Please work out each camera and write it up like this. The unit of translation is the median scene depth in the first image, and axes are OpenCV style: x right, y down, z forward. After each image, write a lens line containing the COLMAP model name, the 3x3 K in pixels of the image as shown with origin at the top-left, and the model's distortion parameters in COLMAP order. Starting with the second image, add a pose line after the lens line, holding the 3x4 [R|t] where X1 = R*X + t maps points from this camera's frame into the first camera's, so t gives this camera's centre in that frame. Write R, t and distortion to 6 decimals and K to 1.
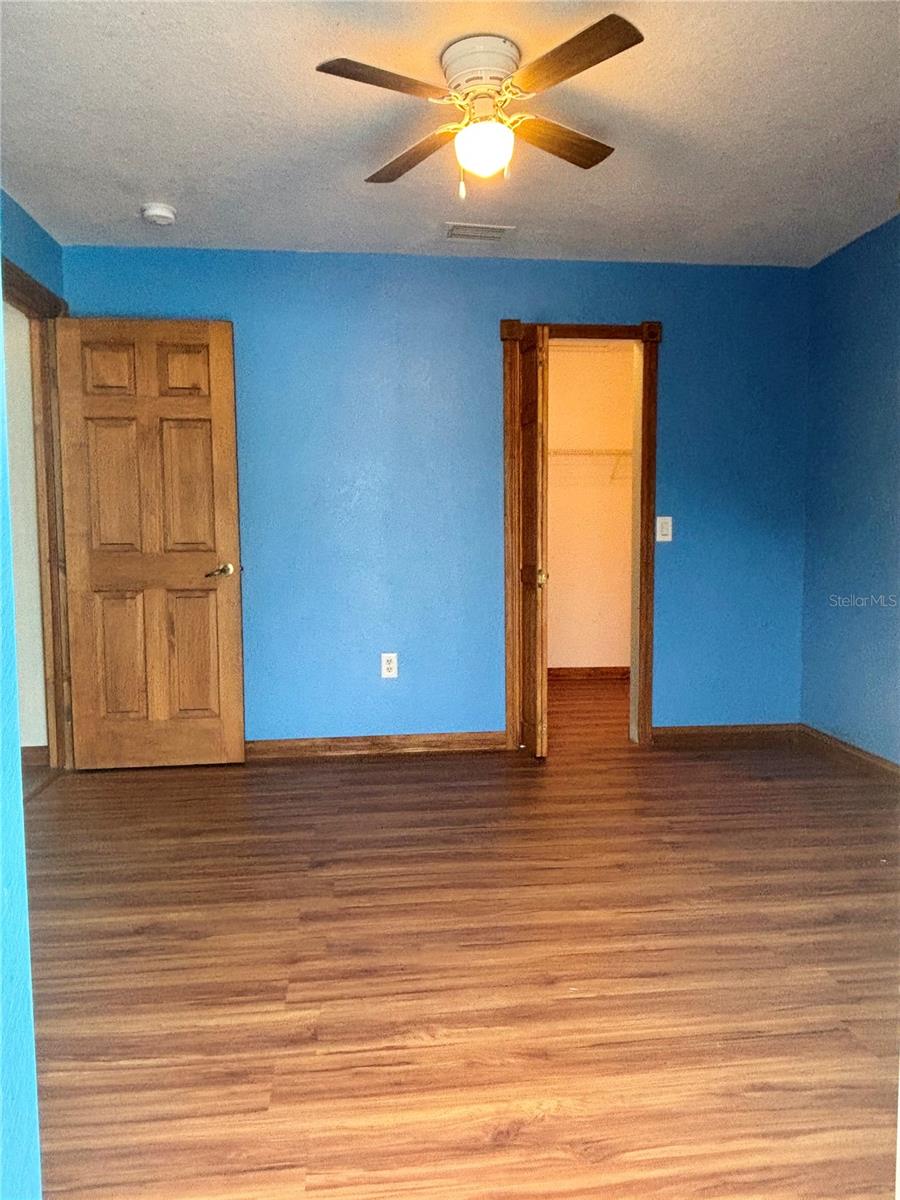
lens RADIAL K [[817.7, 0, 452.0], [0, 817.7, 600.7], [0, 0, 1]] dist [0.048296, -0.108415]
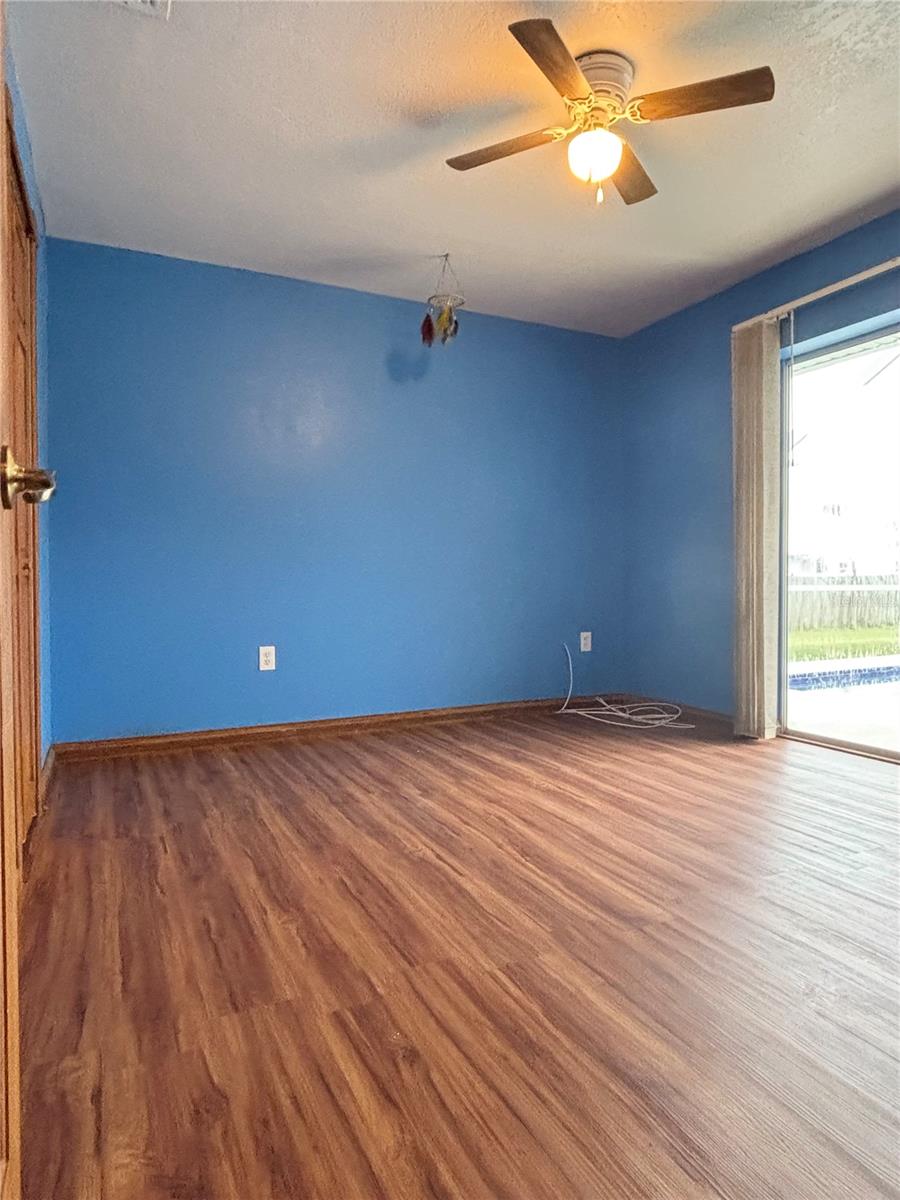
lens RADIAL K [[713.8, 0, 447.9], [0, 713.8, 598.1], [0, 0, 1]] dist [0.002697, -0.010611]
pose [[-0.329773, -0.014271, 0.943952, -0.732367], [0.076785, 0.996167, 0.041886, -0.012304], [-0.940932, 0.086294, -0.327413, 1.383055]]
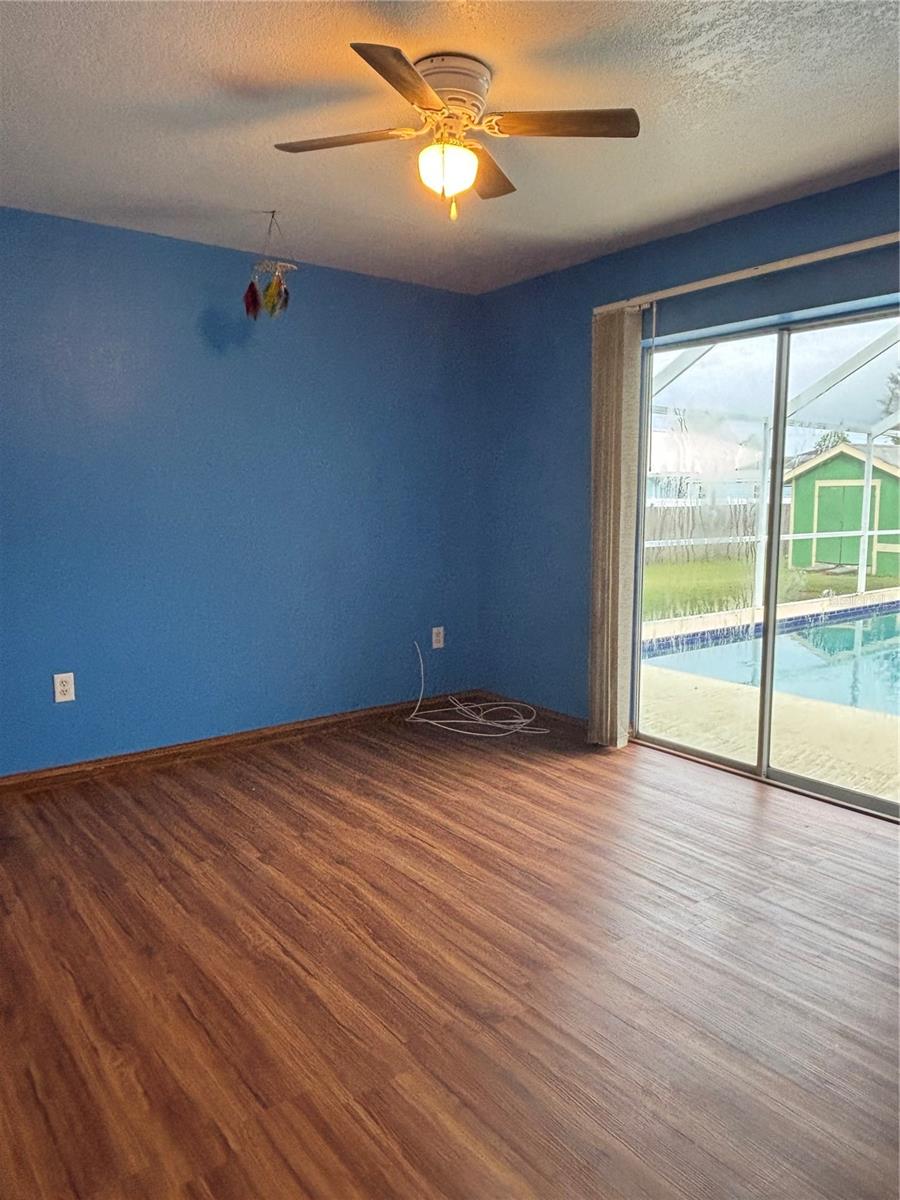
lens RADIAL K [[817.7, 0, 452.0], [0, 817.7, 600.7], [0, 0, 1]] dist [0.048296, -0.108415]
pose [[-0.521361, -0.103731, 0.847008, -0.759020], [0.066691, 0.984595, 0.161632, -0.182882], [-0.850726, 0.140757, -0.506412, 1.391023]]
